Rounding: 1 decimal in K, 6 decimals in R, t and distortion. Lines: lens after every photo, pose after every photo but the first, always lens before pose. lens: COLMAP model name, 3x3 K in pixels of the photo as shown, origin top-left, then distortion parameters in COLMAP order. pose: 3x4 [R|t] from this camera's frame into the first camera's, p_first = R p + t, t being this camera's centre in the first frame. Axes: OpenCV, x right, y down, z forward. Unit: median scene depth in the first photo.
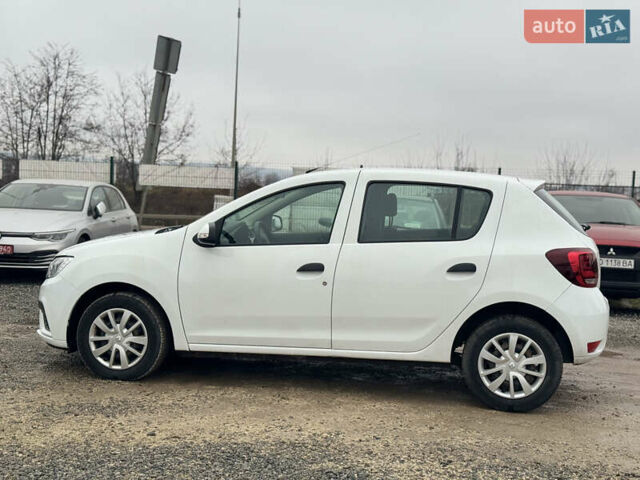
lens RADIAL K [[888.1, 0, 326.1], [0, 888.1, 241.8], [0, 0, 1]] dist [0.129513, 0.000000]
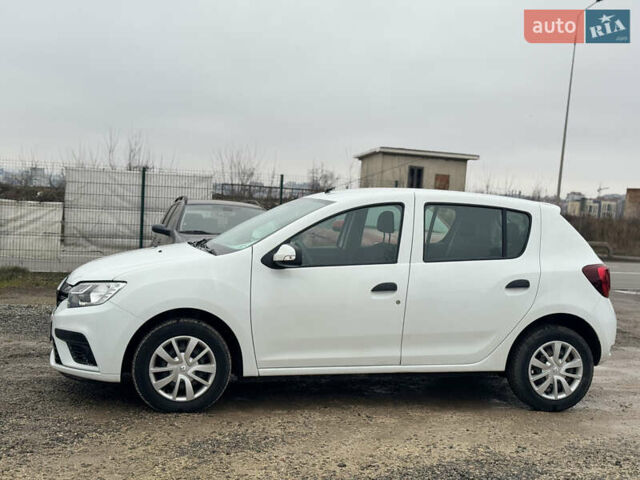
lens RADIAL K [[888.1, 0, 329.4], [0, 888.1, 243.7], [0, 0, 1]] dist [0.129513, 0.000000]
pose [[0.911926, -0.009775, 0.410239, -0.492804], [0.006610, 0.999936, 0.009133, -0.030591], [-0.410302, -0.005617, 0.911932, 0.091498]]
